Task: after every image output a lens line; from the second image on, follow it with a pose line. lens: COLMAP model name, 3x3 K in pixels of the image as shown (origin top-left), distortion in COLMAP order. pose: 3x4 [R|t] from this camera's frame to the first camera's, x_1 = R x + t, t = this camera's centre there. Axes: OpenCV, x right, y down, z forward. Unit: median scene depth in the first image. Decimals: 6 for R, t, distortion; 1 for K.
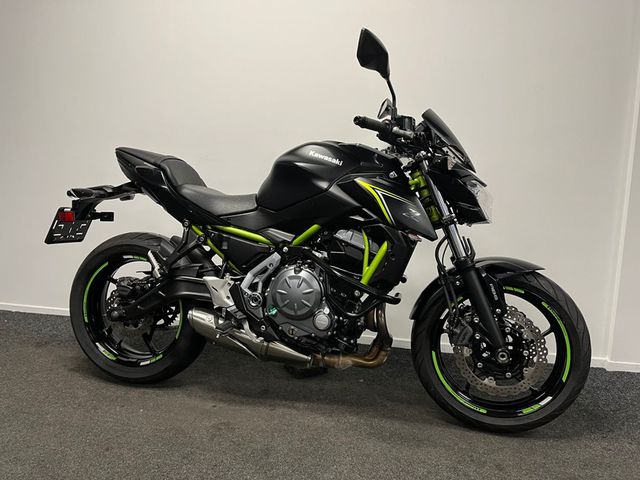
lens RADIAL K [[483.0, 0, 320.0], [0, 483.0, 240.0], [0, 0, 1]] dist [0.079736, -0.106821]
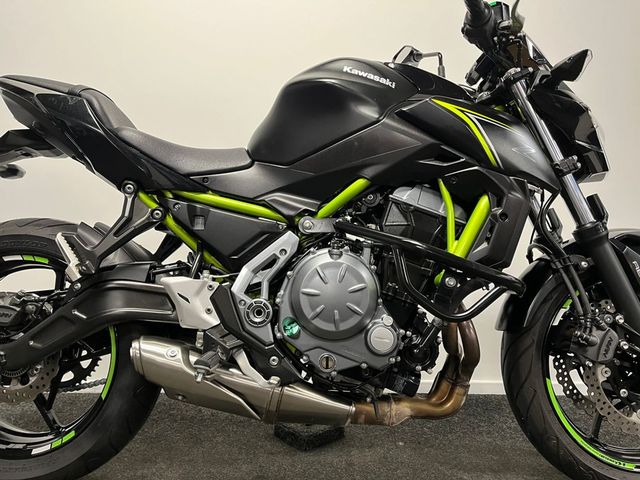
lens RADIAL K [[483.0, 0, 320.0], [0, 483.0, 240.0], [0, 0, 1]] dist [0.079736, -0.106821]
pose [[0.977349, -0.018108, 0.210859, -0.186752], [0.047030, 0.990004, -0.132969, 0.121707], [-0.206344, 0.139874, 0.968430, 0.423090]]
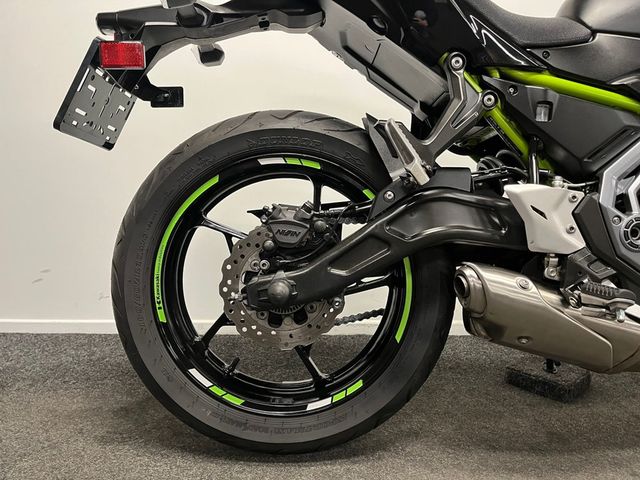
lens RADIAL K [[483.0, 0, 320.0], [0, 483.0, 240.0], [0, 0, 1]] dist [0.079736, -0.106821]
pose [[0.968171, -0.034827, 0.247853, -0.527386], [0.041204, 0.998939, -0.020585, 0.131301], [-0.246874, 0.030143, 0.968579, 0.659392]]
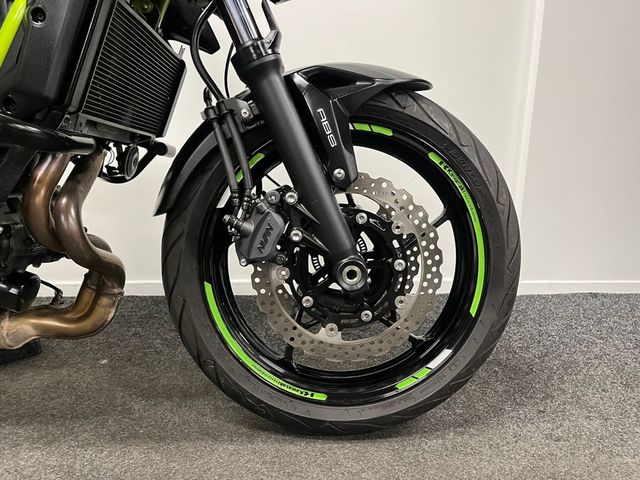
lens RADIAL K [[483.0, 0, 320.0], [0, 483.0, 240.0], [0, 0, 1]] dist [0.079736, -0.106821]
pose [[0.964182, -0.069766, 0.255902, 0.222461], [0.048976, 0.995026, 0.086743, 0.157356], [-0.260681, -0.071103, 0.962803, 0.554673]]
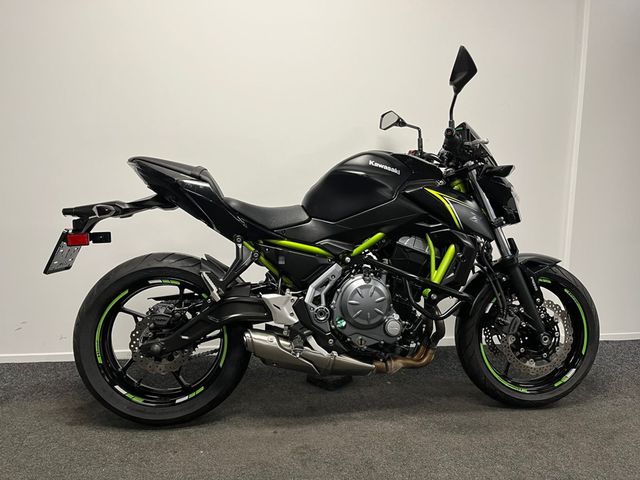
lens RADIAL K [[483.0, 0, 320.0], [0, 483.0, 240.0], [0, 0, 1]] dist [0.079736, -0.106821]
pose [[0.938960, -0.056217, 0.339403, -0.467143], [0.061259, 0.998113, -0.004153, -0.020487], [-0.338529, 0.024691, 0.940632, 0.087452]]
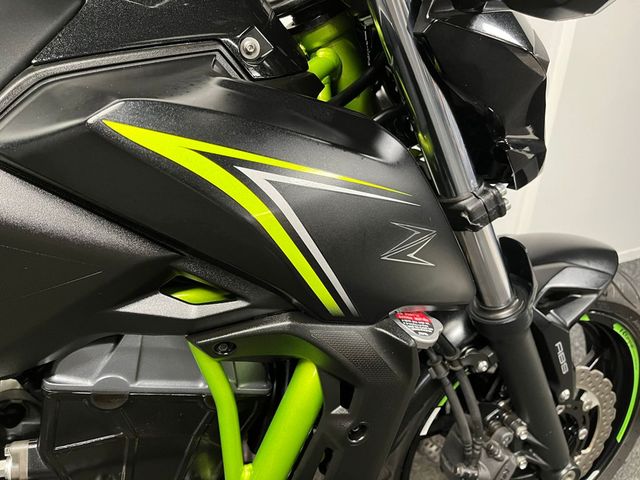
lens RADIAL K [[483.0, 0, 320.0], [0, 483.0, 240.0], [0, 0, 1]] dist [0.079736, -0.106821]
pose [[0.837075, -0.286144, 0.466291, 0.046446], [0.107674, 0.921811, 0.372384, -0.131140], [-0.536388, -0.261506, 0.802435, 0.773752]]
